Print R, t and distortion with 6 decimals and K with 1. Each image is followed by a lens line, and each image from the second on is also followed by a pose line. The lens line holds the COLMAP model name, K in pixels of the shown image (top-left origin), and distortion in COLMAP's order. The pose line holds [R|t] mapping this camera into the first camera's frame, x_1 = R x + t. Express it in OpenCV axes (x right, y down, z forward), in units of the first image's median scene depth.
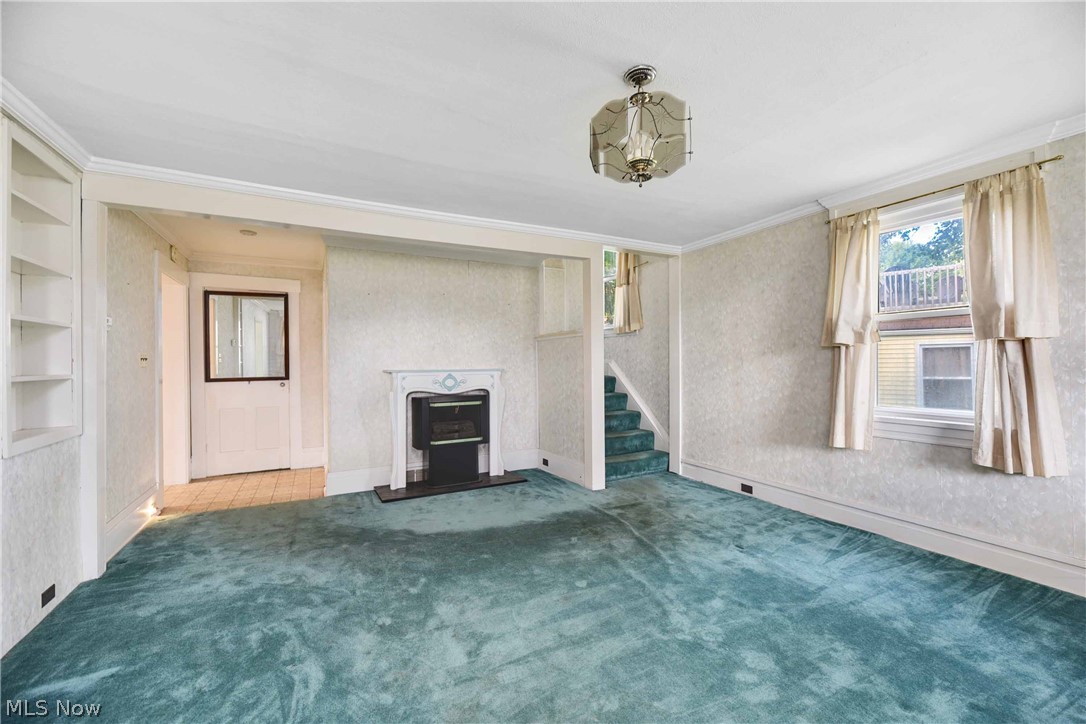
lens RADIAL K [[438.5, 0, 546.8], [0, 438.5, 365.9], [0, 0, 1]] dist [0.000259, -0.004015]
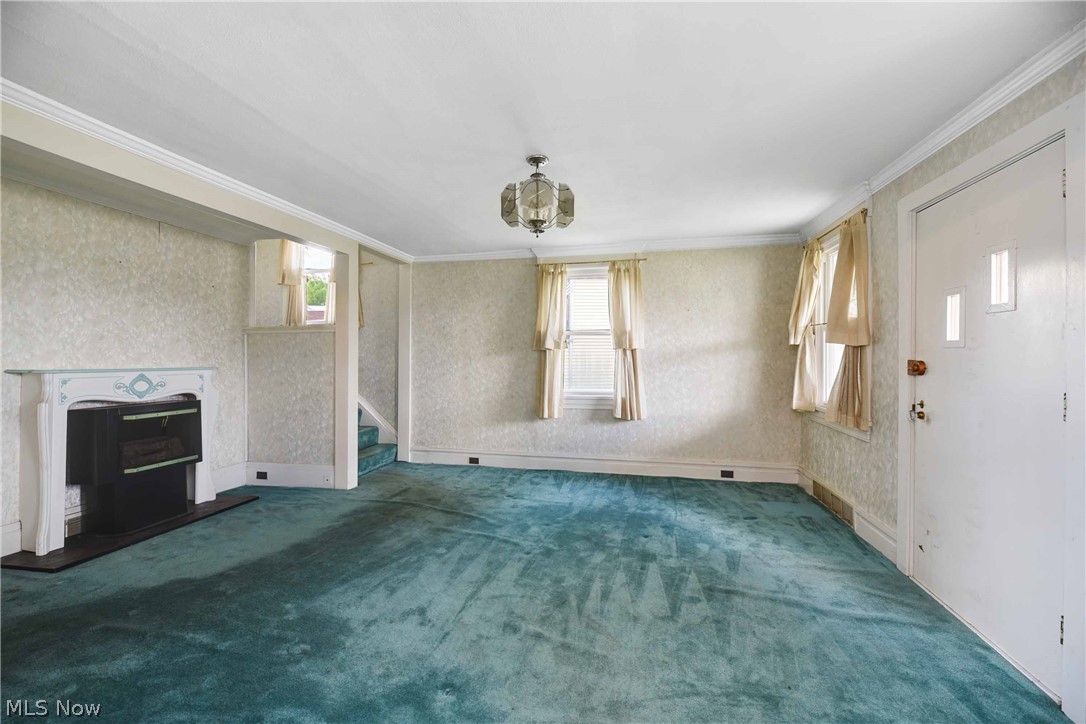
lens RADIAL K [[438.5, 0, 546.8], [0, 438.5, 365.9], [0, 0, 1]] dist [0.000259, -0.004015]
pose [[0.649710, -0.003599, 0.760174, -0.411286], [0.000115, 0.999989, 0.004636, 0.001035], [-0.760182, -0.002925, 0.649703, 0.022197]]
